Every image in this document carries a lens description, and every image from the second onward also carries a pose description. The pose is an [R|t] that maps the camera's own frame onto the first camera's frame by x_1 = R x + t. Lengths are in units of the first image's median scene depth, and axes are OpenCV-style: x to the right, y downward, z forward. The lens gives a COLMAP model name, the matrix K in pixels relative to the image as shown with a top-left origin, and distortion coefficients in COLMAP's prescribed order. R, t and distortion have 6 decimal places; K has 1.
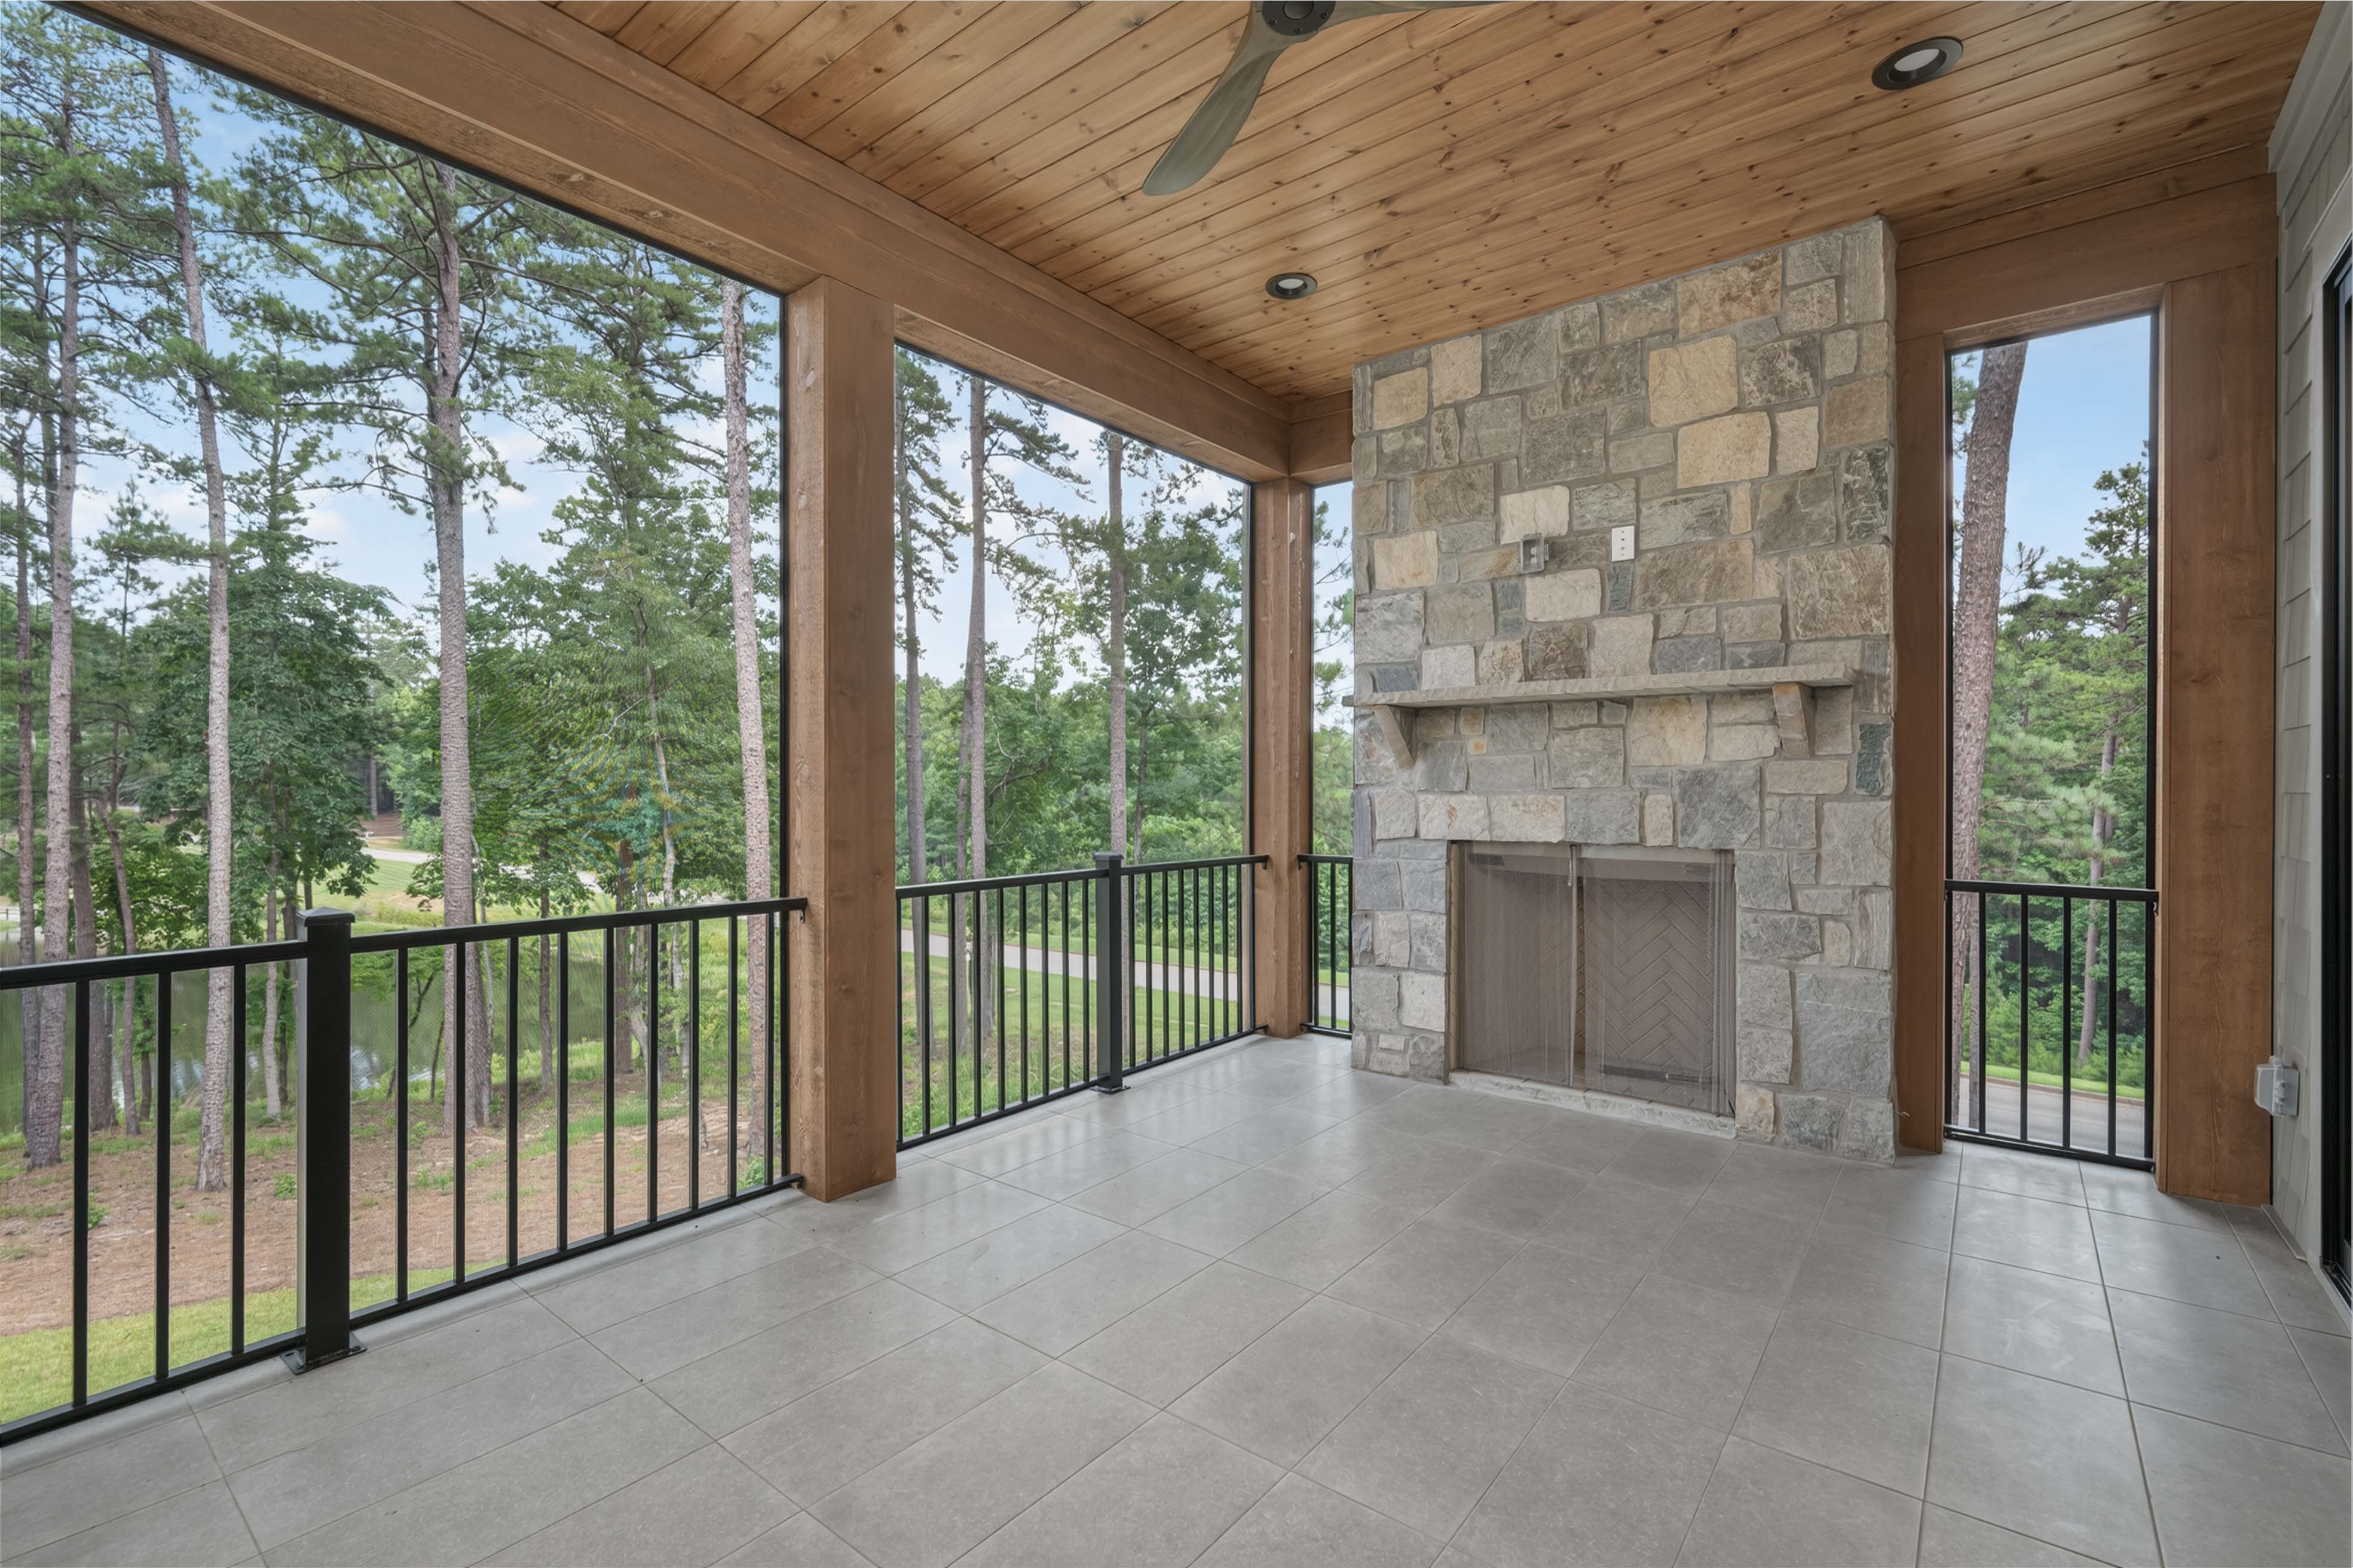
lens RADIAL K [[1046.3, 0, 1190.0], [0, 1046.3, 789.1], [0, 0, 1]] dist [-0.001486, 0.000704]
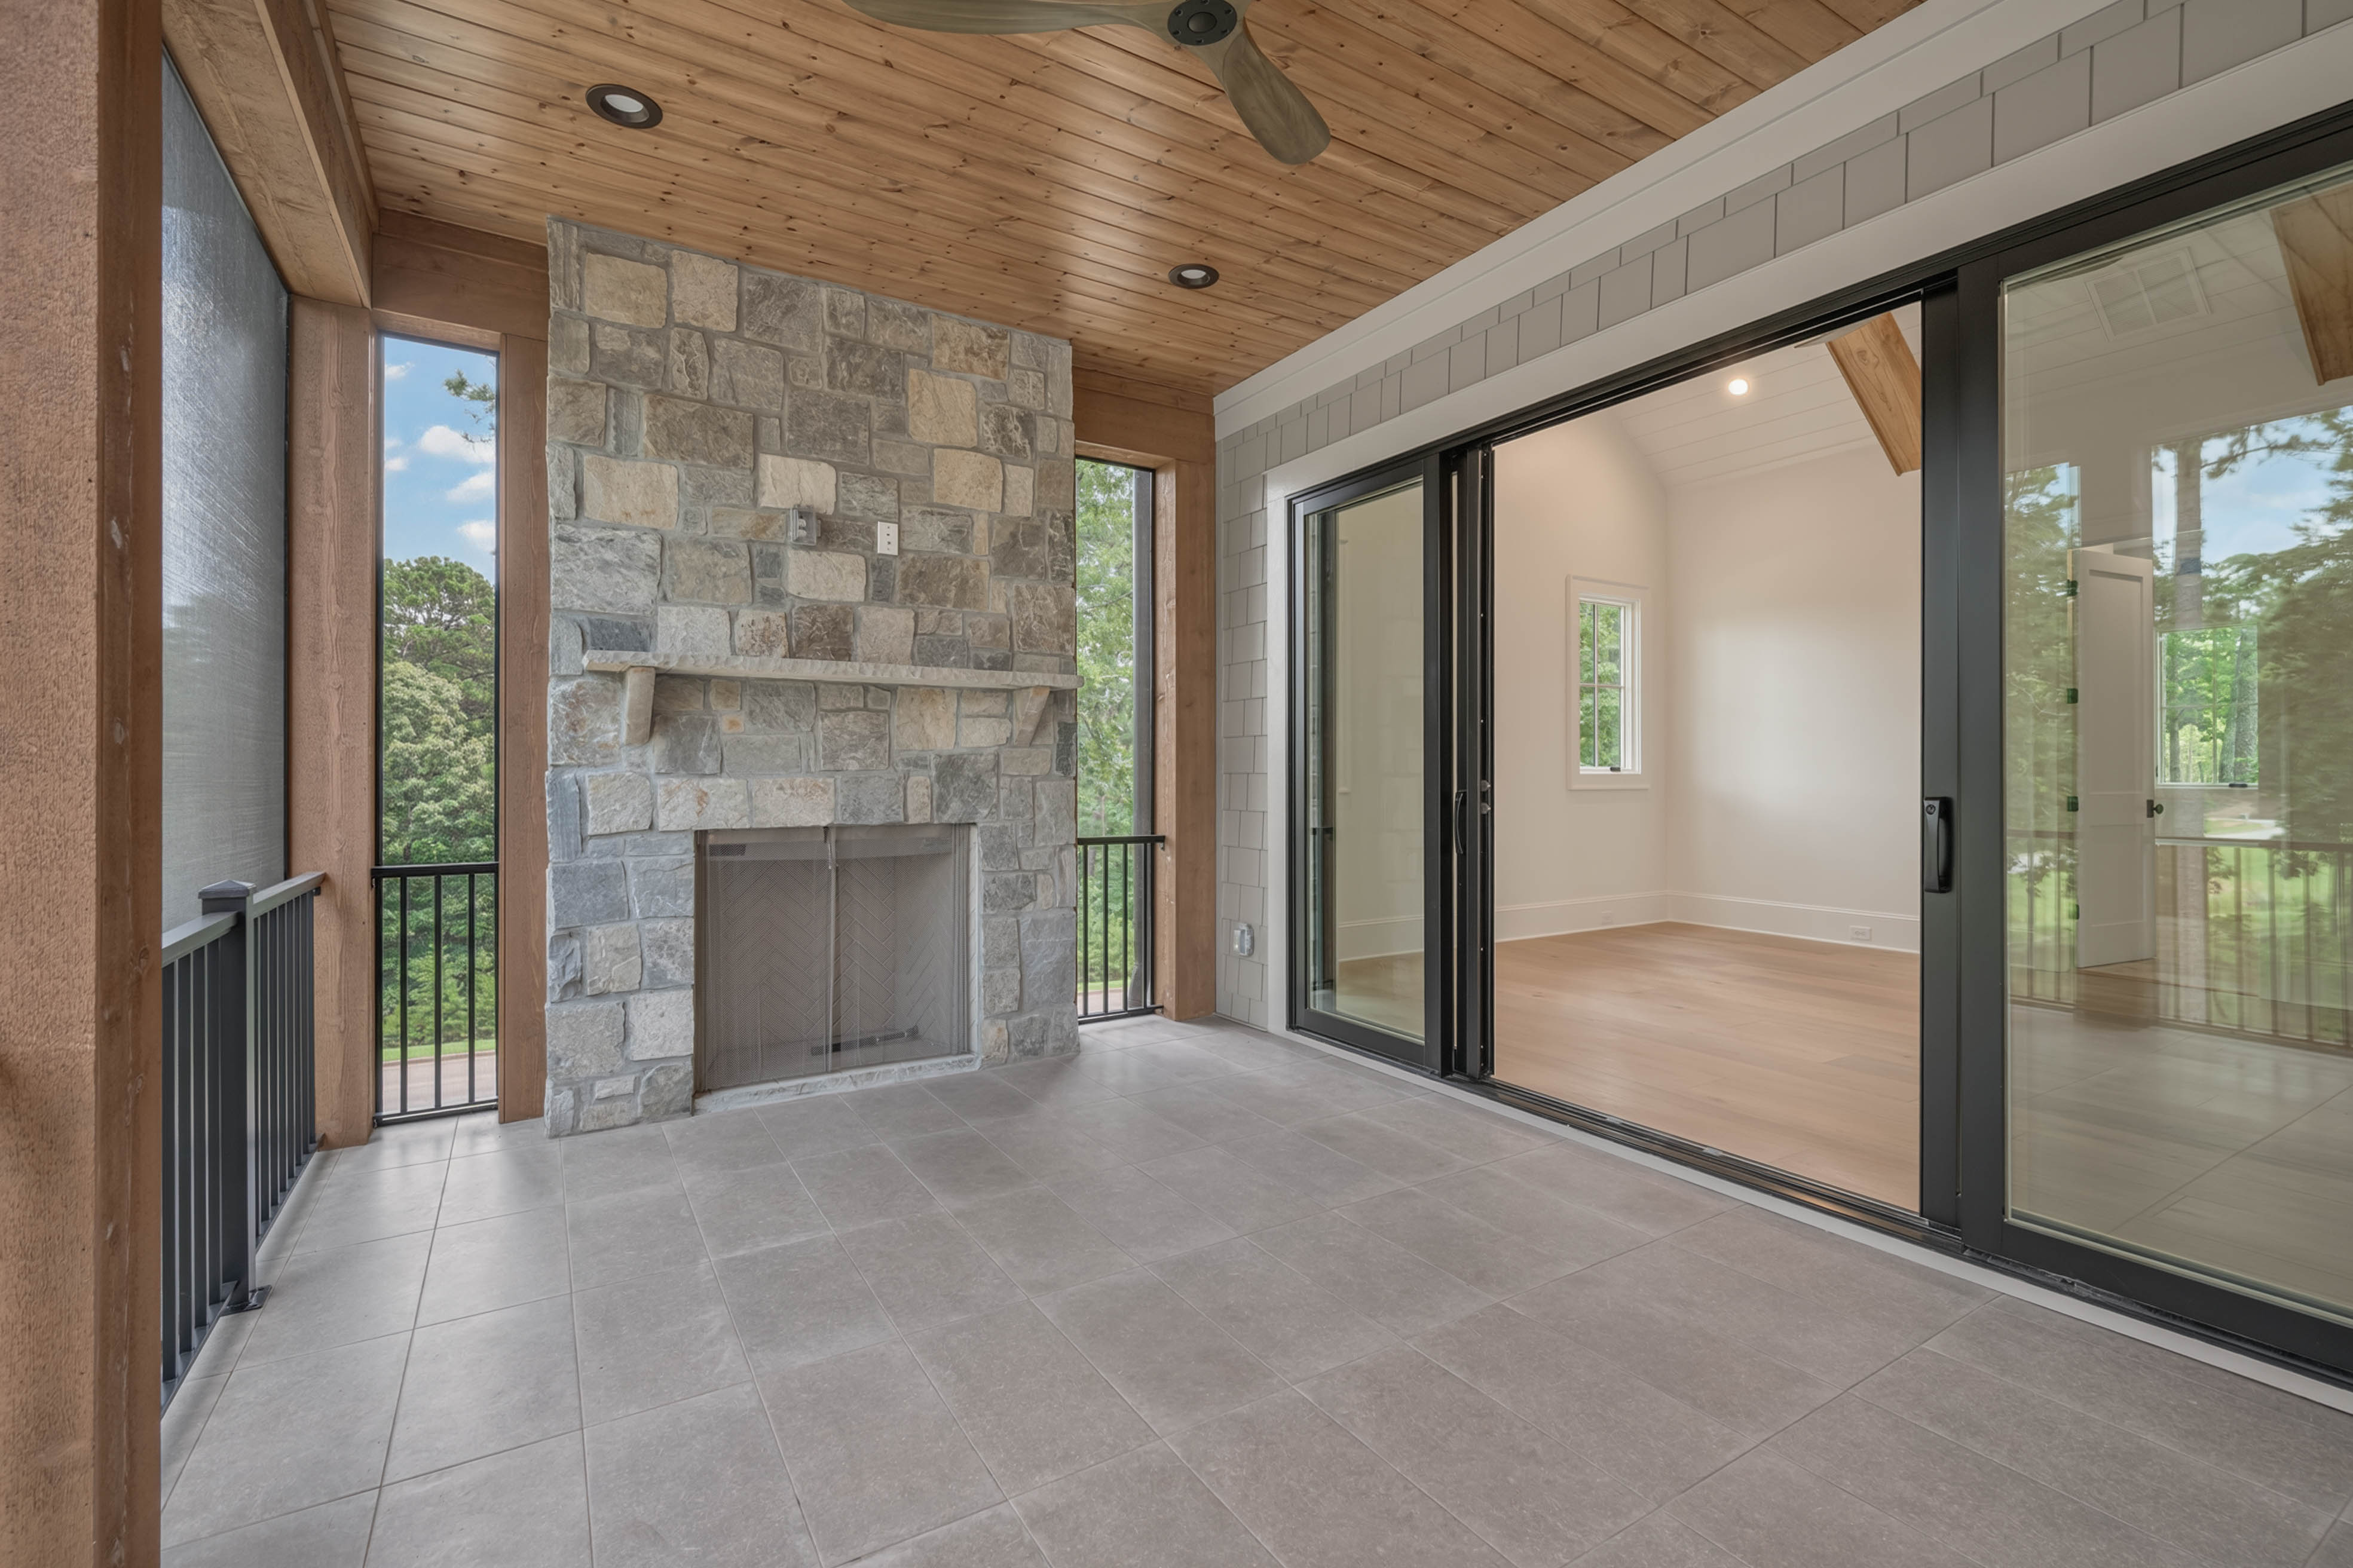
lens RADIAL K [[1046.3, 0, 1202.2], [0, 1046.3, 771.5], [0, 0, 1]] dist [-0.001486, 0.000704]
pose [[0.327728, 0.001778, 0.944771, -0.464688], [0.001590, 0.999996, -0.002434, 0.003110], [-0.944771, 0.002300, 0.327723, 0.345350]]
